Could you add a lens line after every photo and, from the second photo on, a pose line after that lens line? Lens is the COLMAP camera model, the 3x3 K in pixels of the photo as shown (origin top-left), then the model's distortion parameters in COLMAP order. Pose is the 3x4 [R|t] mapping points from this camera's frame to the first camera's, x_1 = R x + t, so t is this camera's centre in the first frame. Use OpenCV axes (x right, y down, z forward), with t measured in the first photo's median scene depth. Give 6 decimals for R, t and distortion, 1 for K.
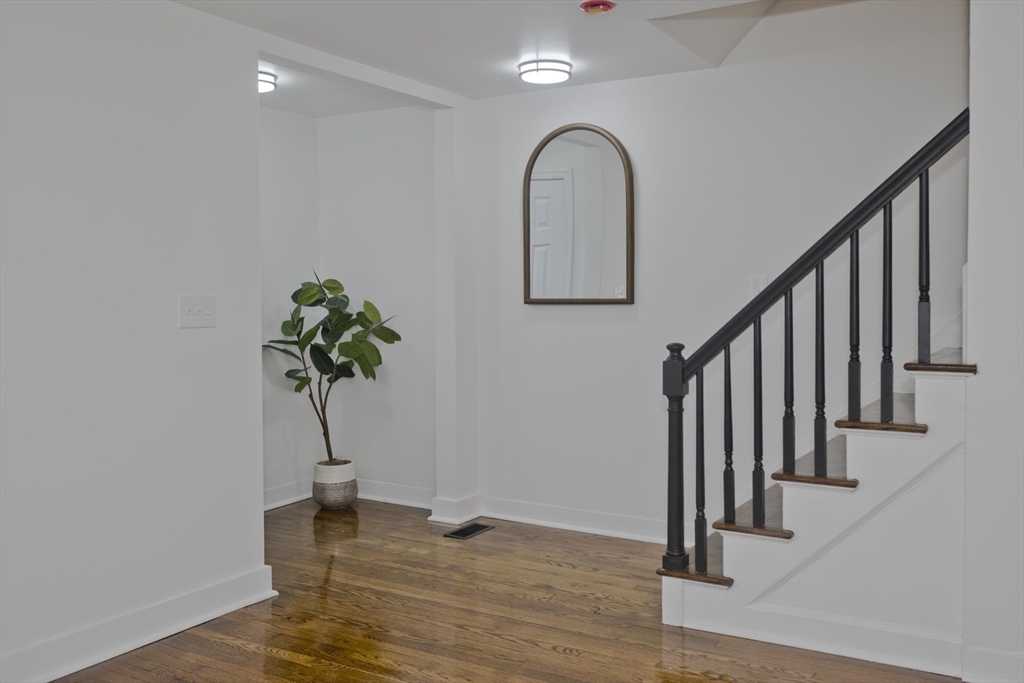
lens RADIAL K [[933.1, 0, 515.7], [0, 933.1, 330.1], [0, 0, 1]] dist [0.008585, 0.004077]
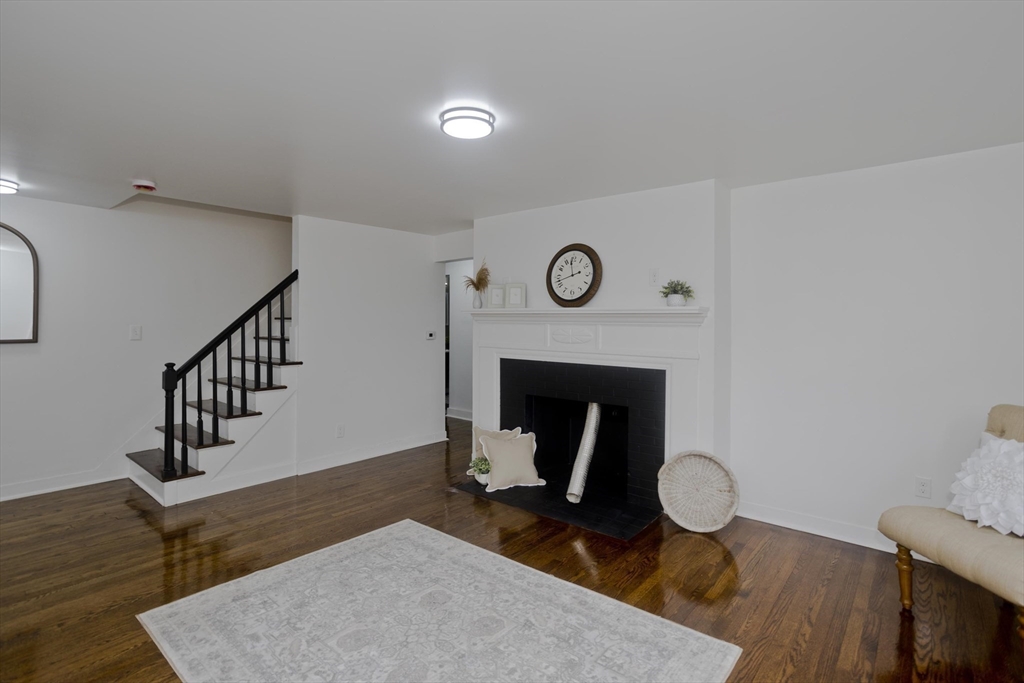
lens RADIAL K [[511.0, 0, 519.0], [0, 511.0, 320.6], [0, 0, 1]] dist [-0.048269, 0.033693]
pose [[0.145534, 0.005151, 0.989340, -0.782228], [0.029111, 0.999531, -0.009486, -0.044653], [-0.988925, 0.030182, 0.145316, 0.101387]]
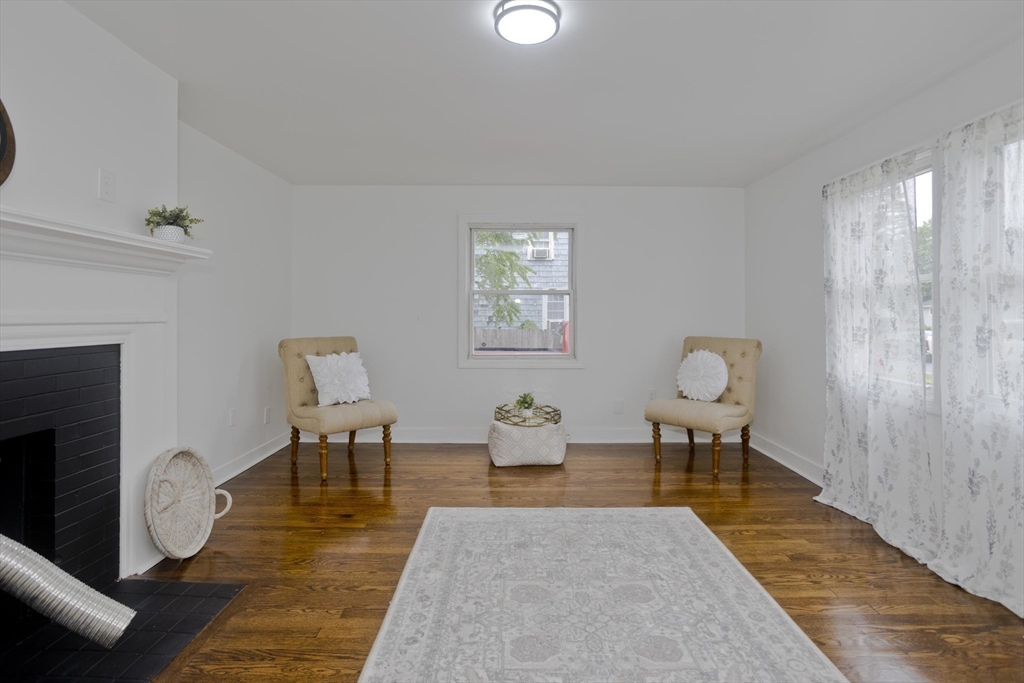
lens RADIAL K [[496.5, 0, 526.6], [0, 496.5, 306.2], [0, 0, 1]] dist [-0.033395, 0.021512]
pose [[-0.845248, -0.001406, -0.534373, 0.192602], [-0.014821, 0.999674, 0.020813, -0.012118], [0.534169, 0.025512, -0.844992, 0.746112]]
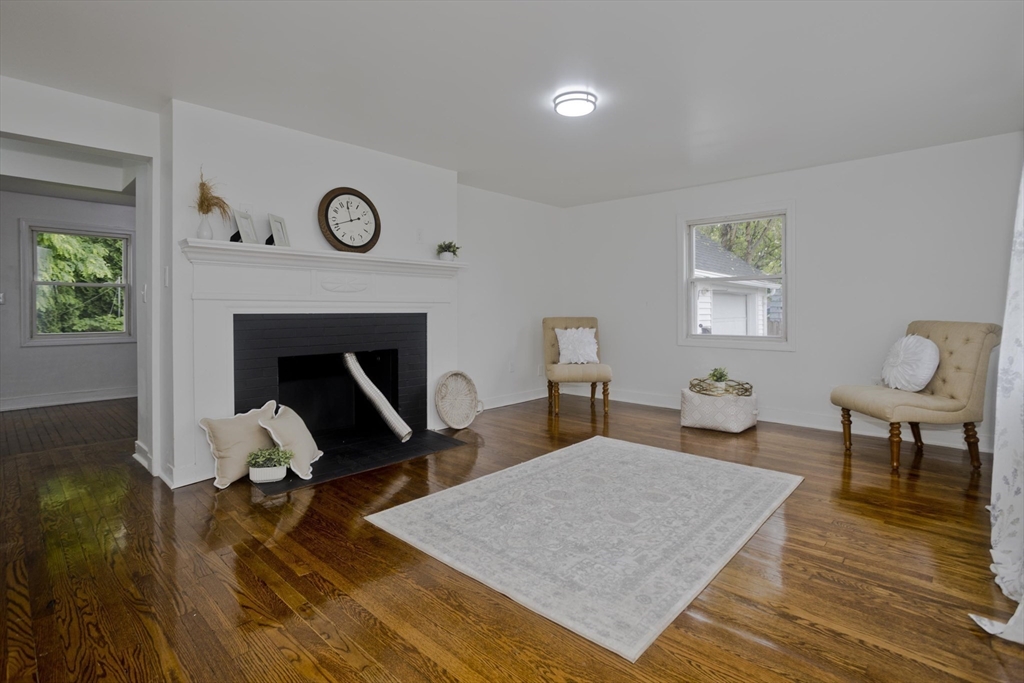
lens RADIAL K [[496.5, 0, 526.6], [0, 496.5, 306.2], [0, 0, 1]] dist [-0.033395, 0.021512]
pose [[-0.983822, 0.011948, 0.178751, -0.177759], [0.017564, 0.999399, 0.029872, 0.005621], [-0.178287, 0.032528, -0.983441, 1.144926]]
